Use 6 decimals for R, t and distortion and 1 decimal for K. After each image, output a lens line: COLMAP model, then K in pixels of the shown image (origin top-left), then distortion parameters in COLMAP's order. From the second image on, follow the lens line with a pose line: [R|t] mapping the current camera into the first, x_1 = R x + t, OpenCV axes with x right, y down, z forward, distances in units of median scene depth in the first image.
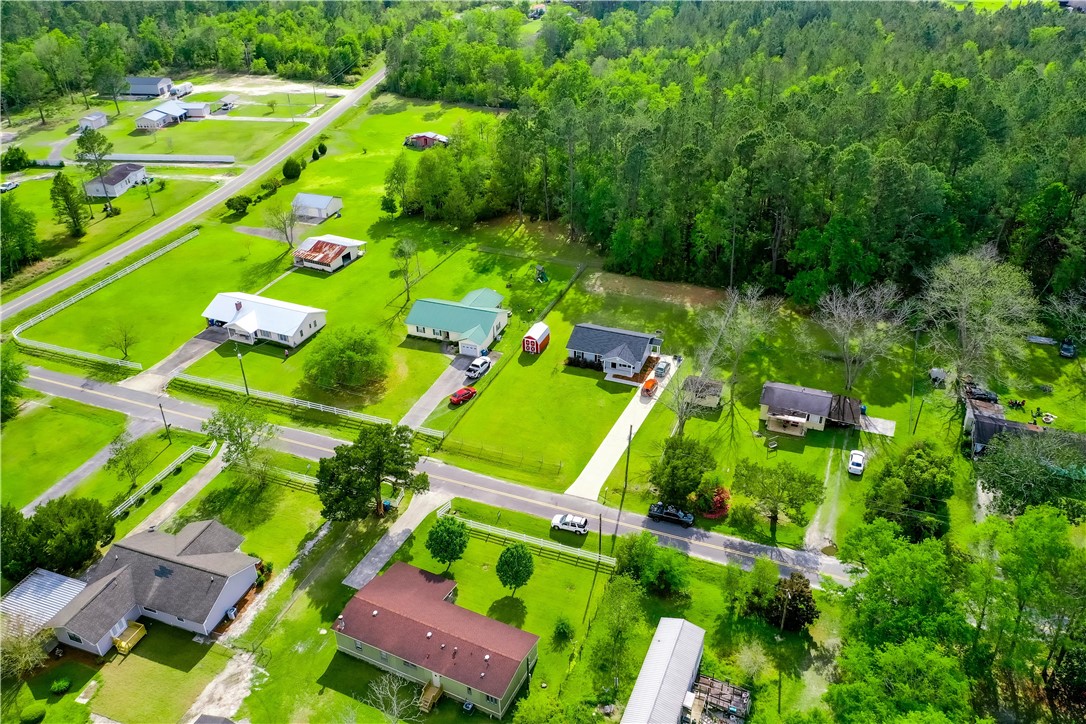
lens RADIAL K [[860.8, 0, 542.1], [0, 860.8, 366.0], [0, 0, 1]] dist [0.002185, 0.010498]
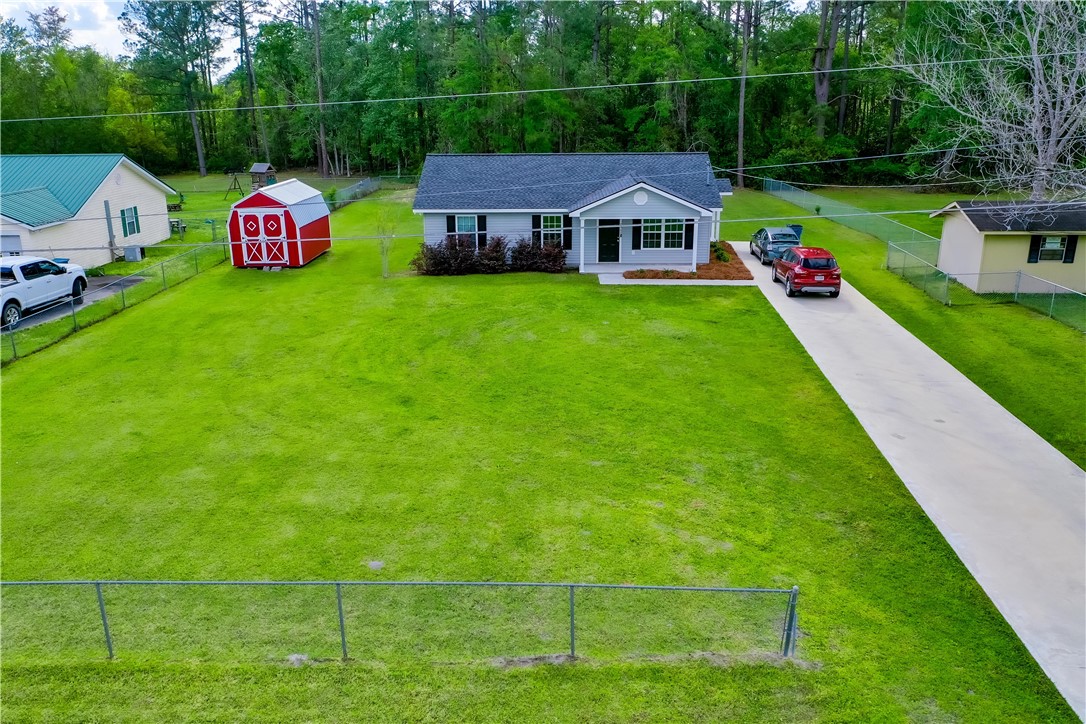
lens RADIAL K [[860.8, 0, 541.9], [0, 860.8, 360.2], [0, 0, 1]] dist [0.002185, 0.010498]
pose [[0.936931, -0.092443, 0.337068, -0.024970], [0.174756, 0.959090, -0.222725, 0.080200], [-0.302689, 0.267583, 0.914756, 0.725453]]
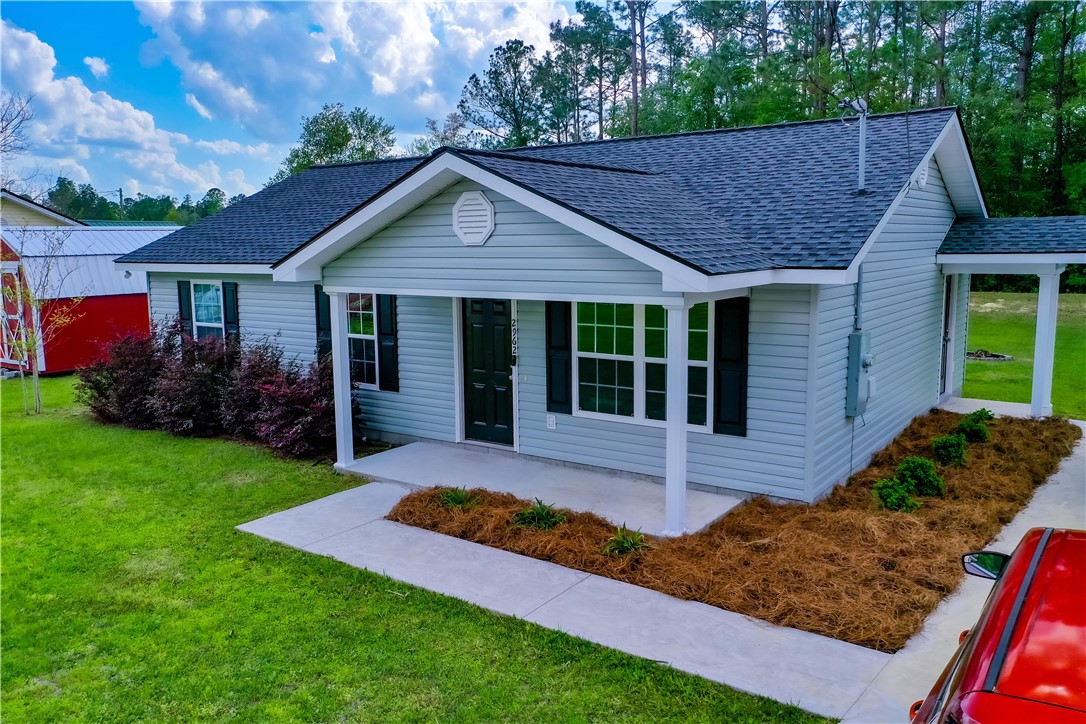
lens RADIAL K [[860.8, 0, 545.8], [0, 860.8, 363.1], [0, 0, 1]] dist [0.002185, 0.010498]
pose [[0.973012, 0.038516, -0.227517, 0.099227], [-0.123895, 0.919001, -0.374283, 0.023619], [0.194672, 0.392370, 0.898971, 0.866095]]
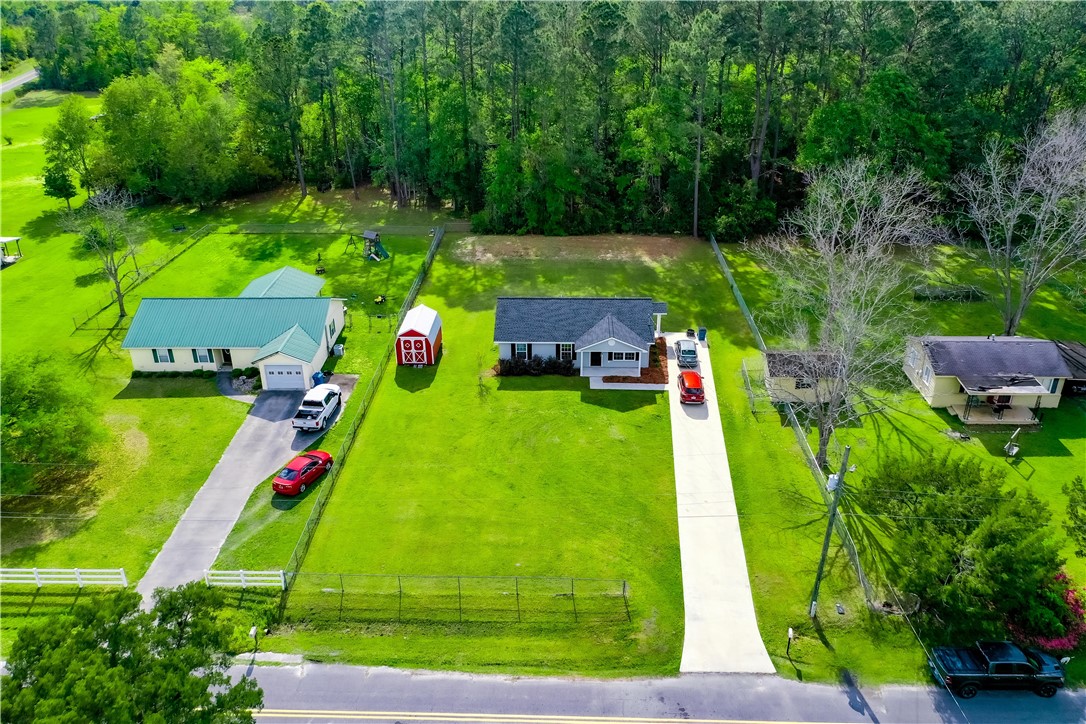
lens RADIAL K [[860.8, 0, 542.2], [0, 860.8, 357.4], [0, 0, 1]] dist [0.002185, 0.010498]
pose [[0.940518, -0.139751, 0.309670, -0.093151], [0.169487, 0.982960, -0.071159, 0.025945], [-0.294449, 0.119412, 0.948178, 0.501955]]
